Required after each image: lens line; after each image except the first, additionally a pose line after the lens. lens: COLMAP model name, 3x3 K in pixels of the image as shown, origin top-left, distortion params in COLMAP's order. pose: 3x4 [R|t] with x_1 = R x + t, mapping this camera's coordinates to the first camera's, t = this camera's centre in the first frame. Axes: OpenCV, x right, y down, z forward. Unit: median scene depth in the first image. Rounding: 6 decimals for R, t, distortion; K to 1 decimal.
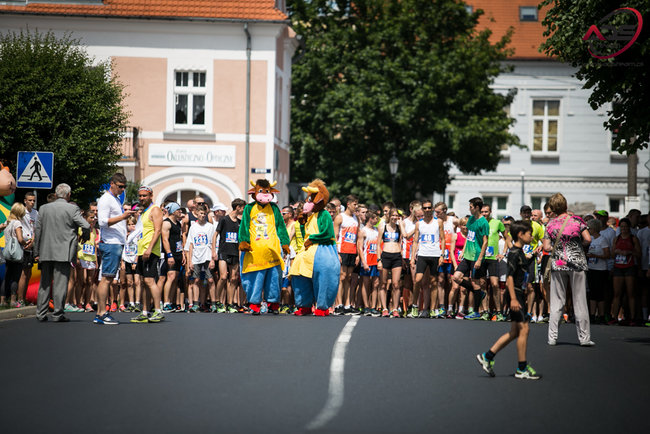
lens RADIAL K [[3706.7, 0, 325.0], [0, 3706.7, 217.0], [0, 0, 1]] dist [2.067572, 0.984006]
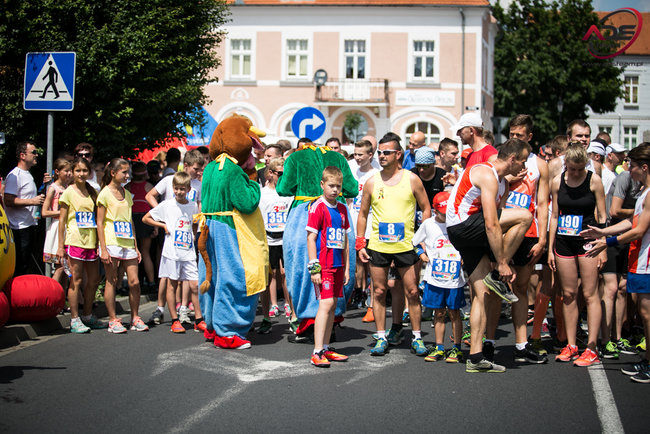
lens RADIAL K [[1387.0, 0, 325.0], [0, 1387.0, 217.0], [0, 0, 1]] dist [-0.296095, -0.082178]
pose [[0.990635, 0.001323, -0.136534, -0.000442], [0.006656, 0.998296, 0.057967, -0.001382], [0.136378, -0.058332, 0.988938, 0.370343]]
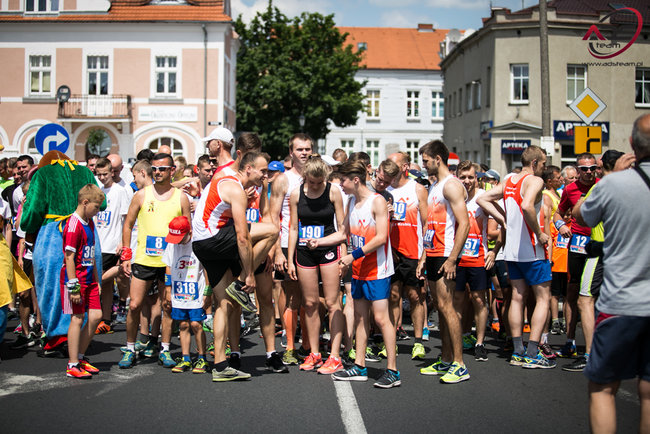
lens RADIAL K [[1387.0, 0, 325.0], [0, 1387.0, 217.0], [0, 0, 1]] dist [-0.296095, -0.082178]
pose [[0.998768, -0.012880, 0.047931, -0.000353], [0.010547, 0.998763, 0.048602, -0.001386], [-0.048498, -0.048037, 0.997667, 0.368153]]
